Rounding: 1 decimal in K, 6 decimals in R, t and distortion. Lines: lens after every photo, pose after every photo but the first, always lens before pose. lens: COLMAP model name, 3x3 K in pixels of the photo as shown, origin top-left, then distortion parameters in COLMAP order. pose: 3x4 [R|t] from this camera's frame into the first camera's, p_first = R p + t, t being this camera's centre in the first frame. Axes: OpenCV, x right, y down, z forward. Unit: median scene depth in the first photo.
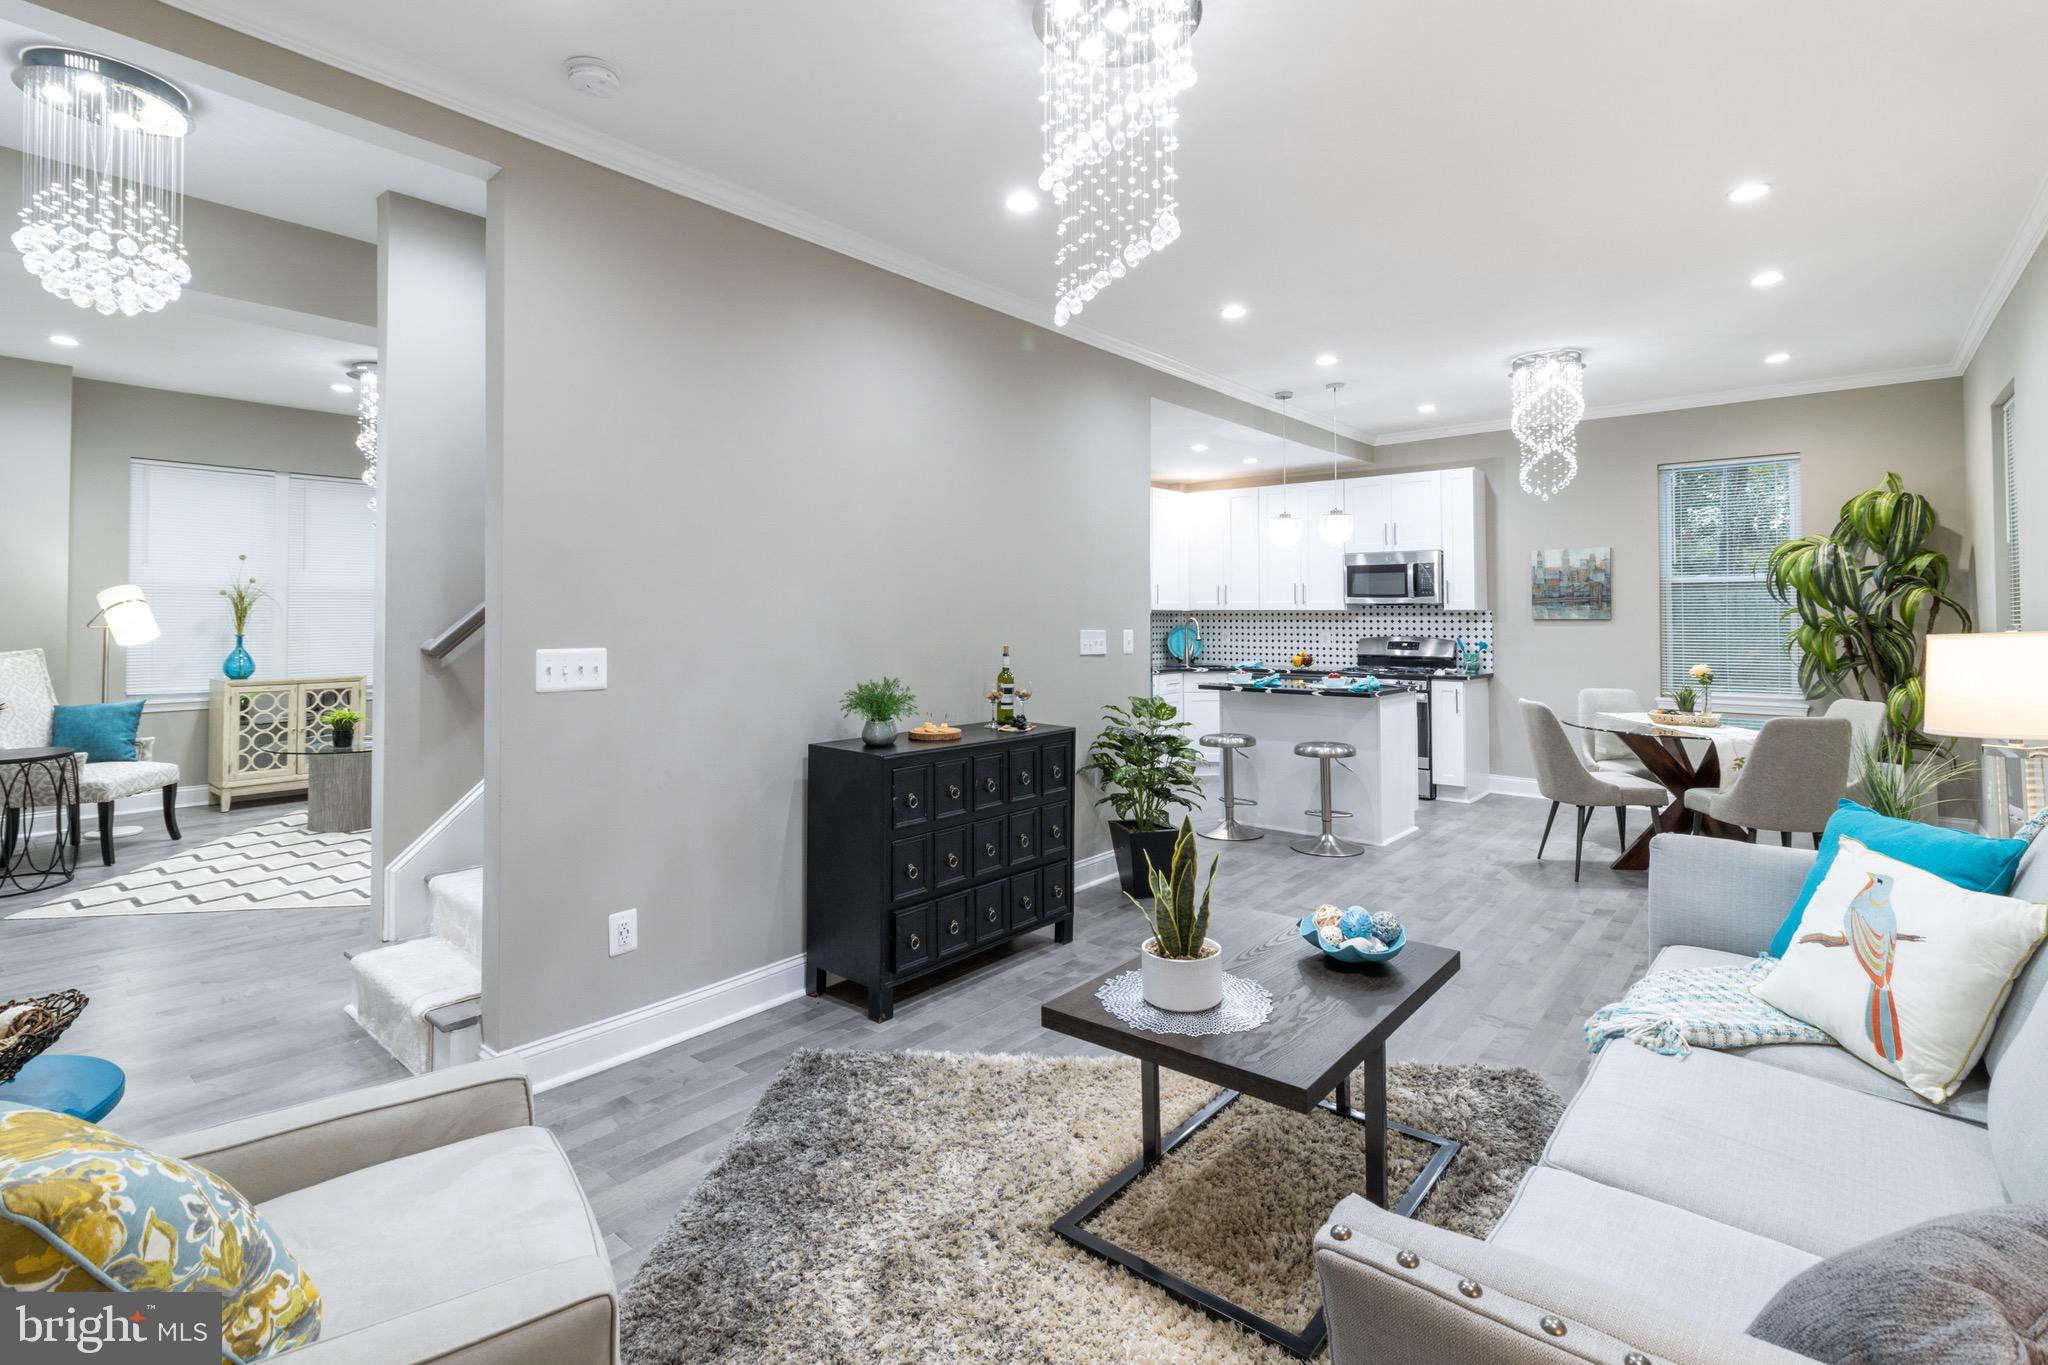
lens RADIAL K [[951.1, 0, 1035.7], [0, 951.1, 600.4], [0, 0, 1]] dist [0.003799, -0.000995]
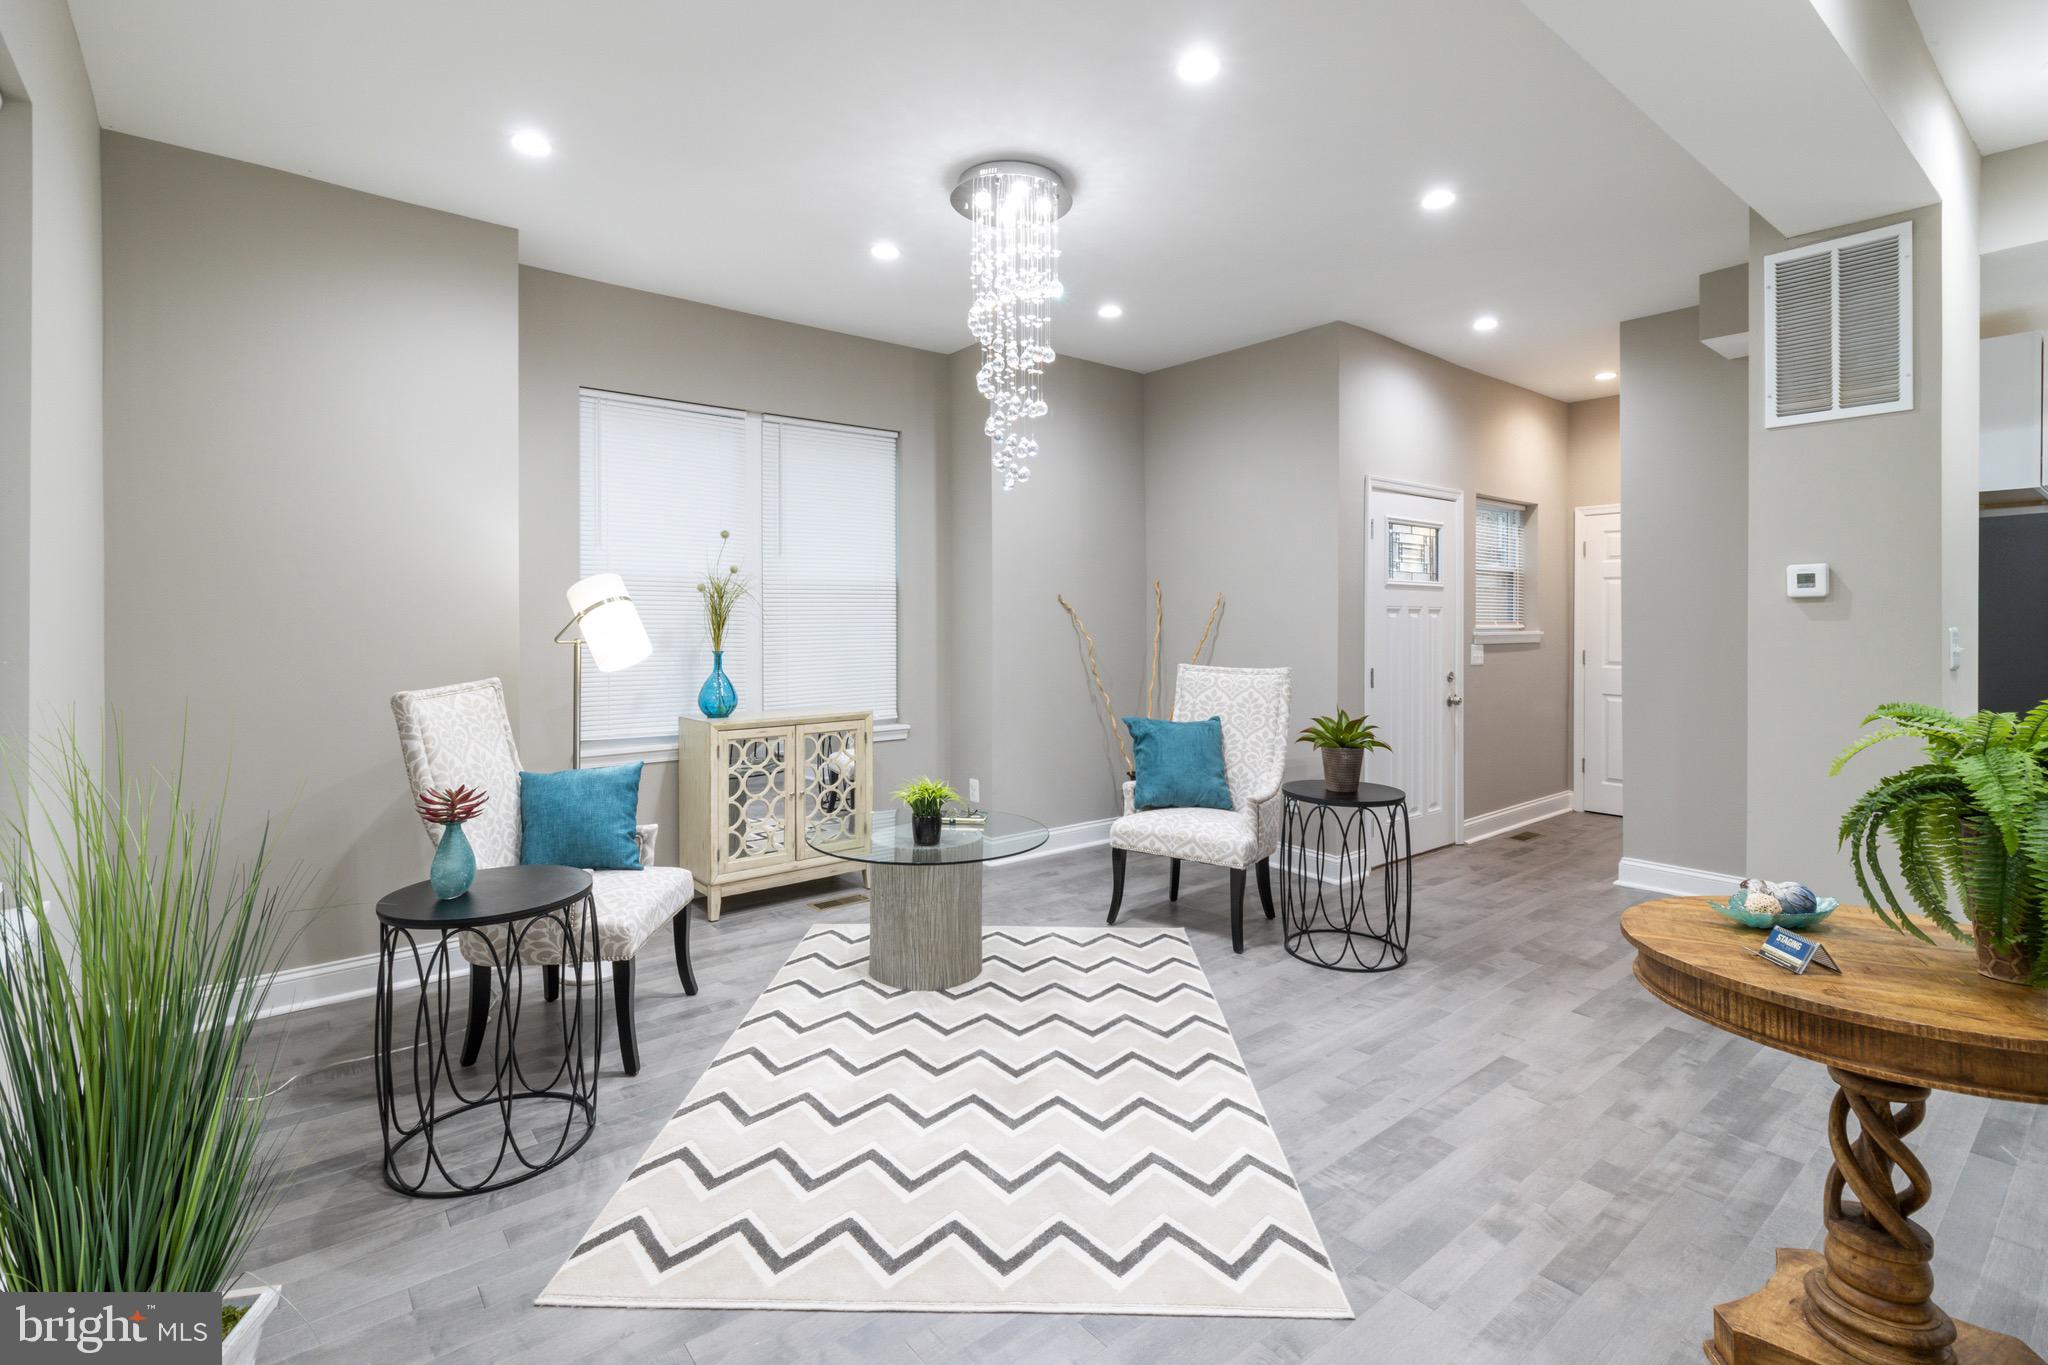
lens RADIAL K [[951.1, 0, 1050.6], [0, 951.1, 626.0], [0, 0, 1]] dist [0.003799, -0.000995]
pose [[0.981591, -0.003089, -0.190969, -0.494912], [0.007196, 0.999757, 0.020815, 0.006250], [0.190858, -0.021806, 0.981375, 0.402325]]
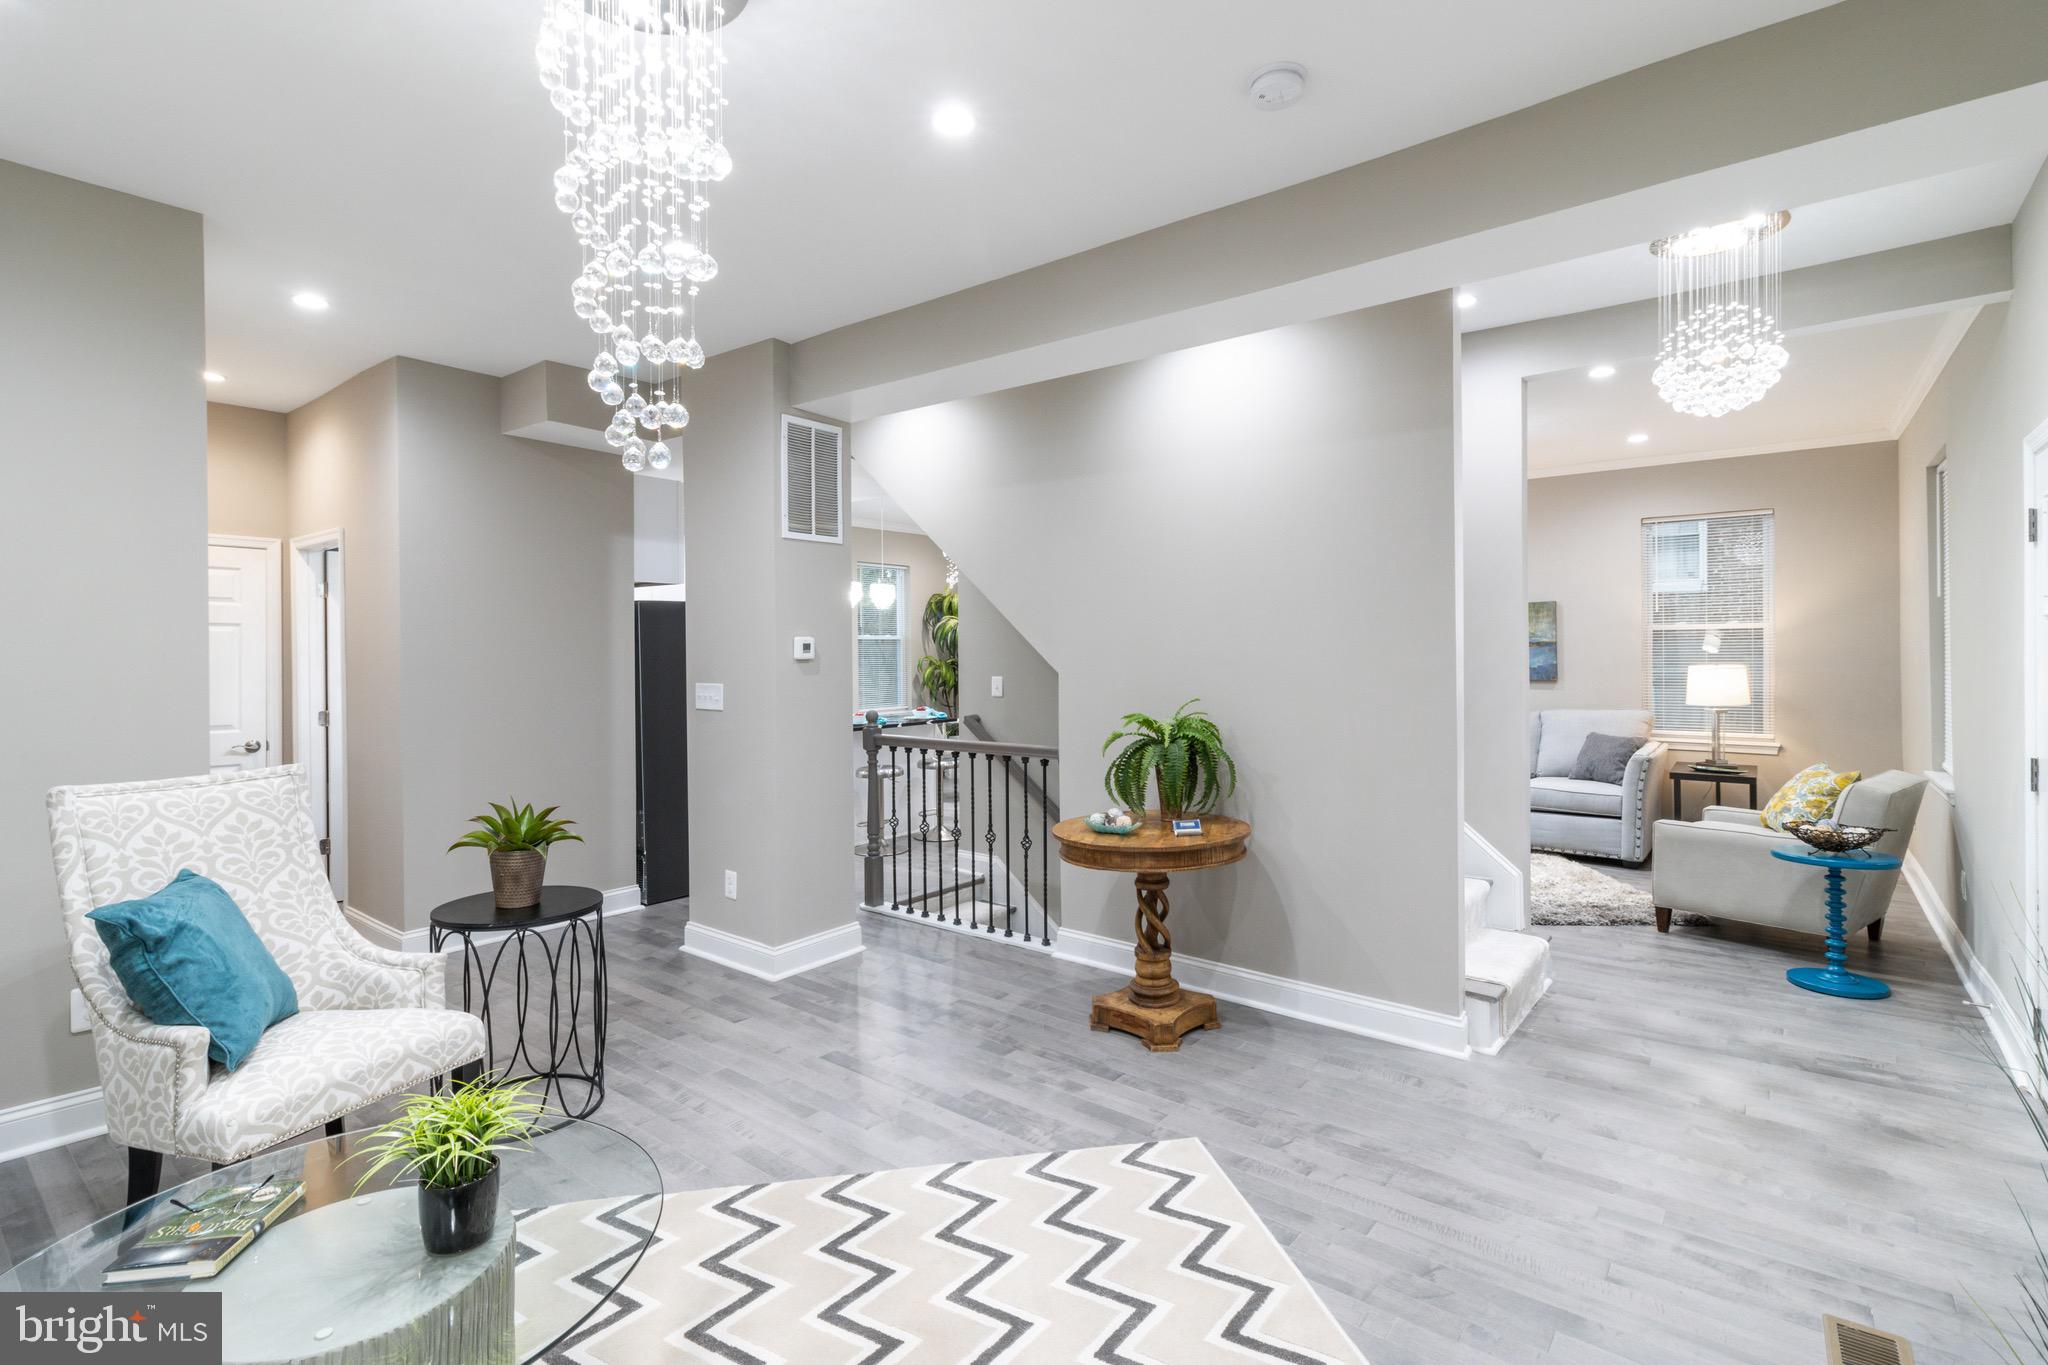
lens RADIAL K [[951.1, 0, 1016.0], [0, 951.1, 653.9], [0, 0, 1]] dist [0.003799, -0.000995]
pose [[-0.008025, -0.003742, 0.999961, -0.863736], [-0.009439, 0.999949, 0.003667, -0.002589], [-0.999923, -0.009410, -0.008060, 0.752568]]
